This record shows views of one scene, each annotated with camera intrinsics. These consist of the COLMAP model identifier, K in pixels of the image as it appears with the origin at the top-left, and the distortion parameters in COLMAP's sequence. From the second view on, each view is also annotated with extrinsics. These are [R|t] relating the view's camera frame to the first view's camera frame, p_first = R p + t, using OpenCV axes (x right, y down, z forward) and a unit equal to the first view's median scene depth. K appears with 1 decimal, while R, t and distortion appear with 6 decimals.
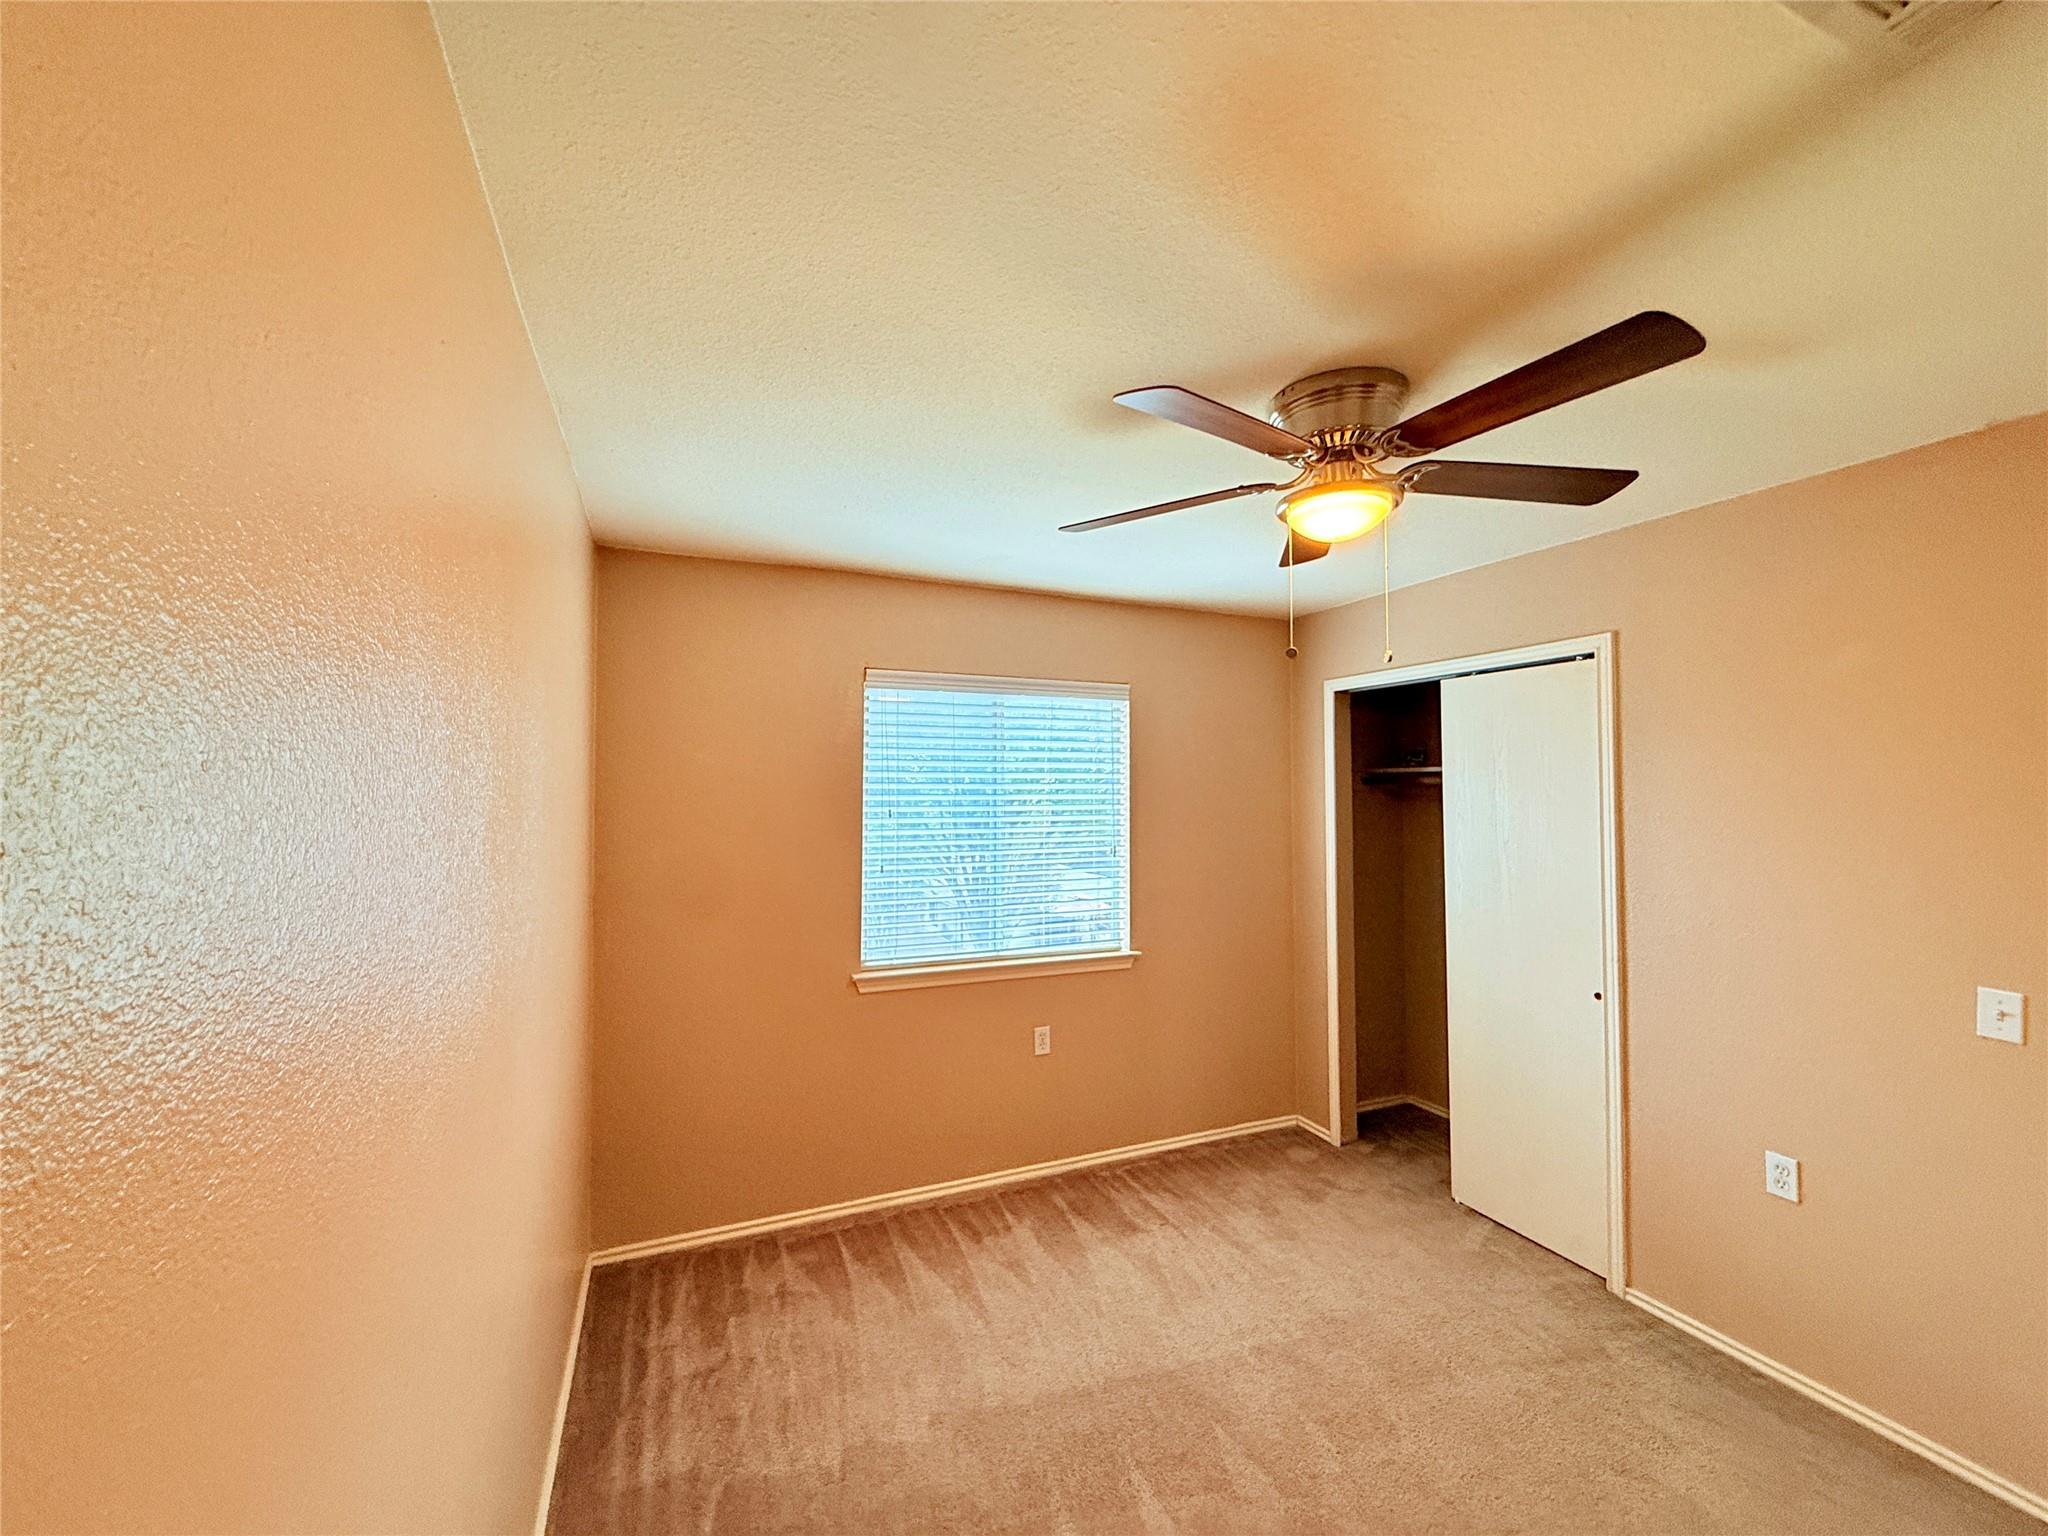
lens RADIAL K [[817.5, 0, 1014.1], [0, 817.5, 770.3], [0, 0, 1]] dist [0.000972, -0.000334]
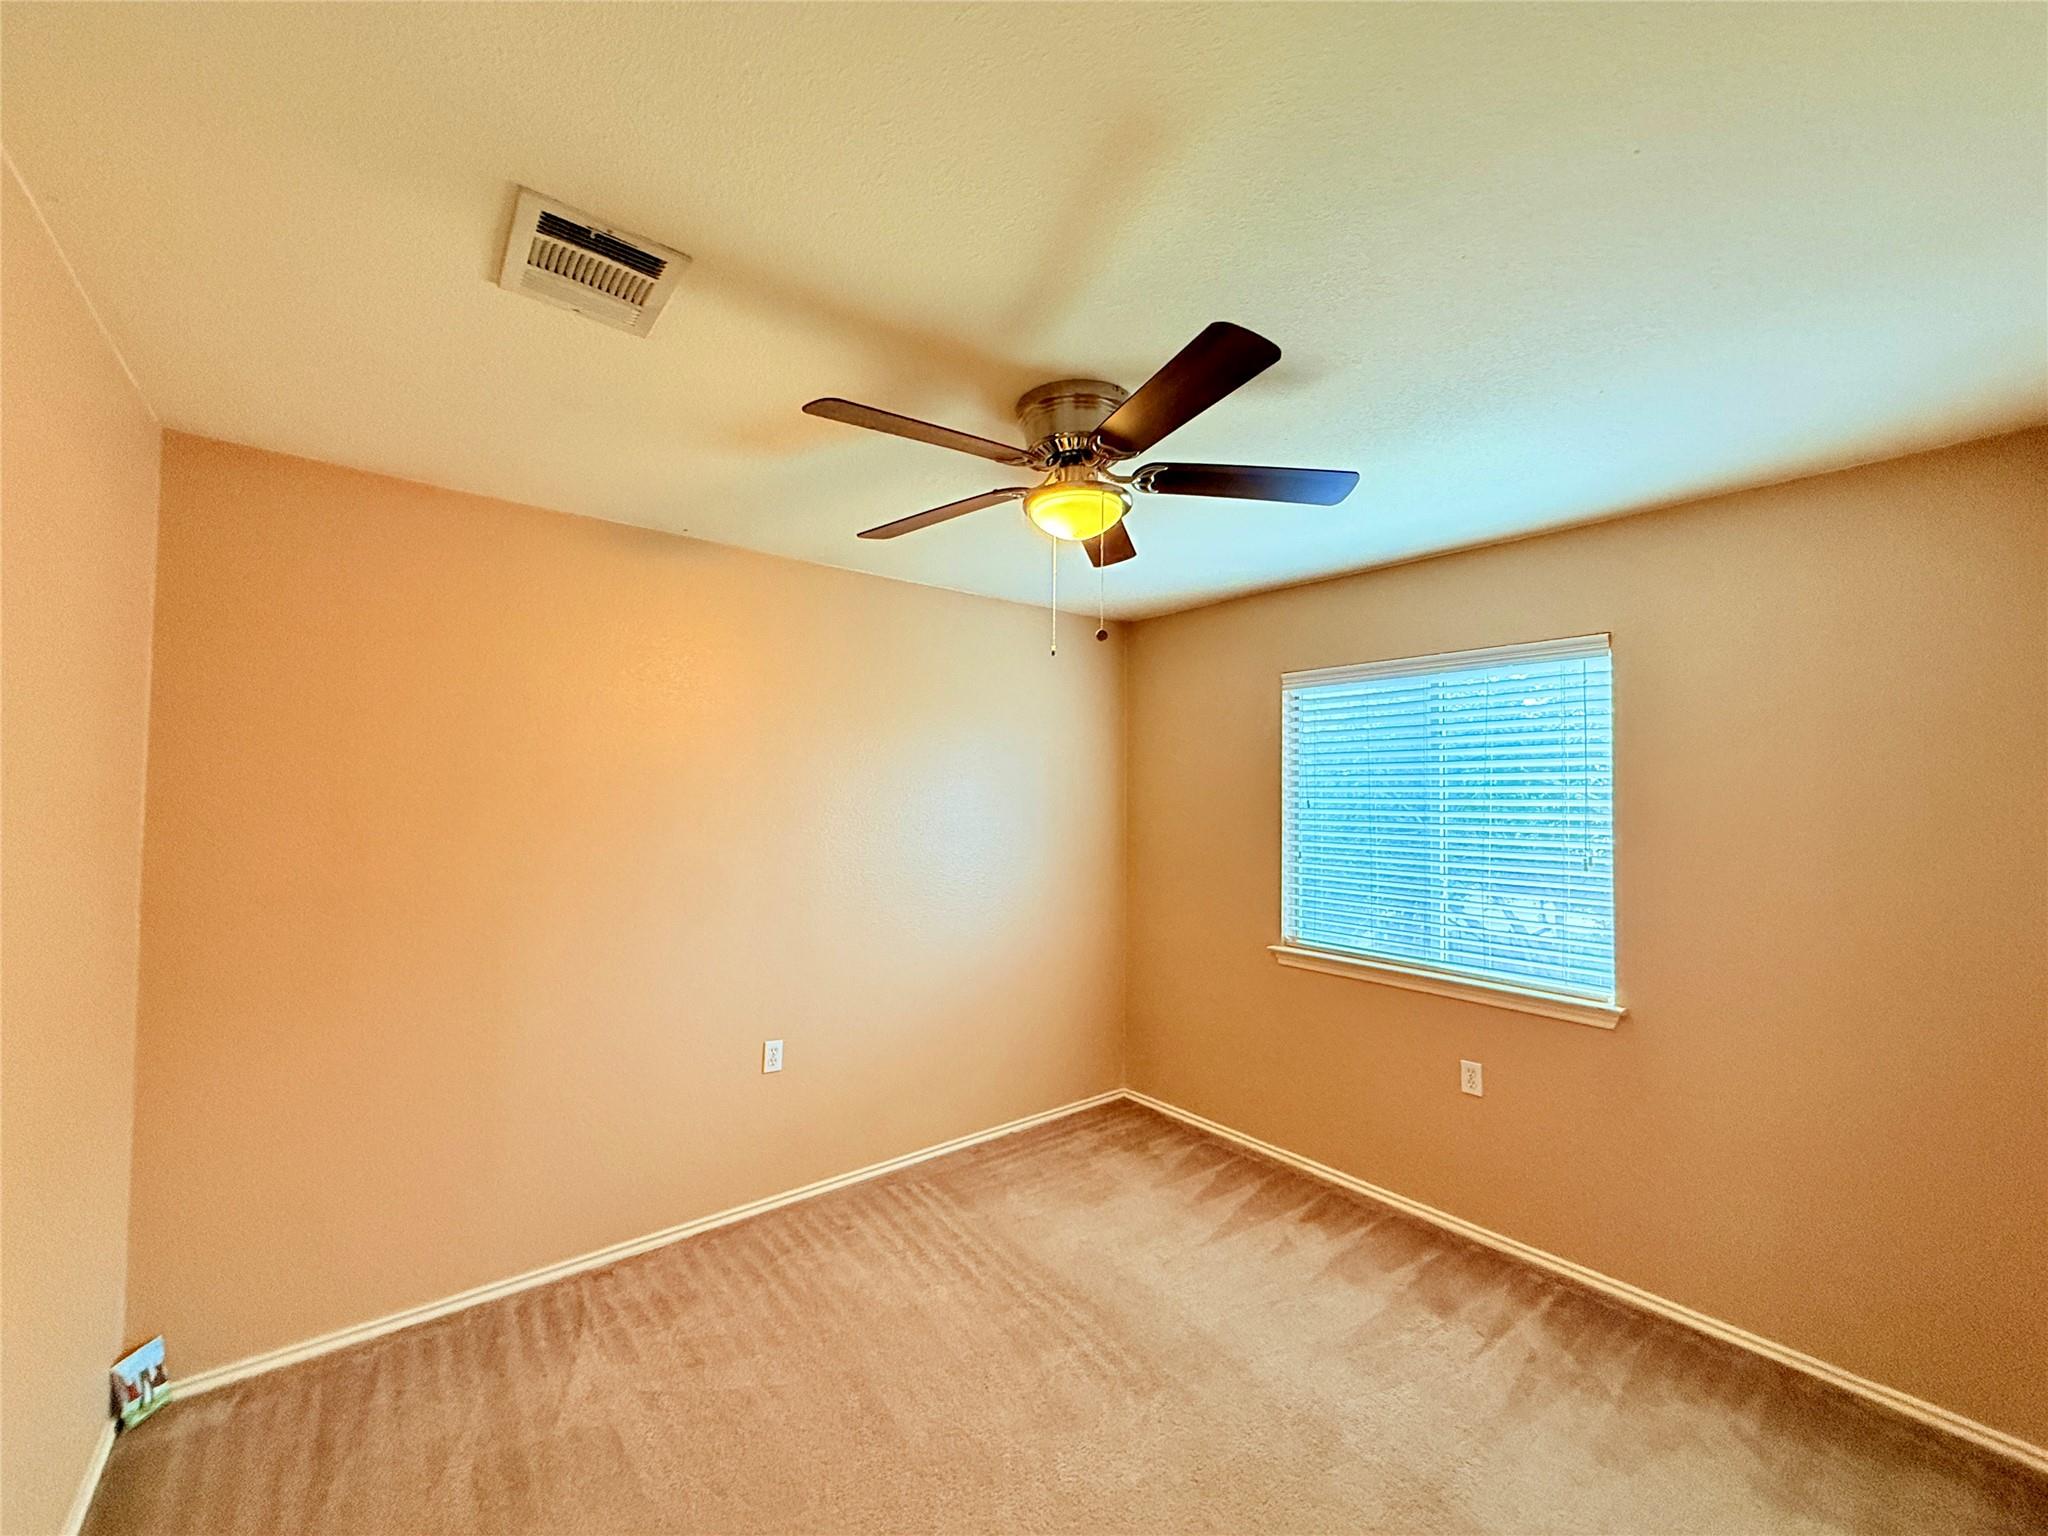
lens RADIAL K [[817.5, 0, 1032.6], [0, 817.5, 769.6], [0, 0, 1]] dist [0.000972, -0.000334]
pose [[0.274579, -0.021906, -0.961315, 0.801219], [0.021691, 0.999627, -0.016583, 0.018039], [0.961320, -0.016298, 0.274952, 0.371327]]
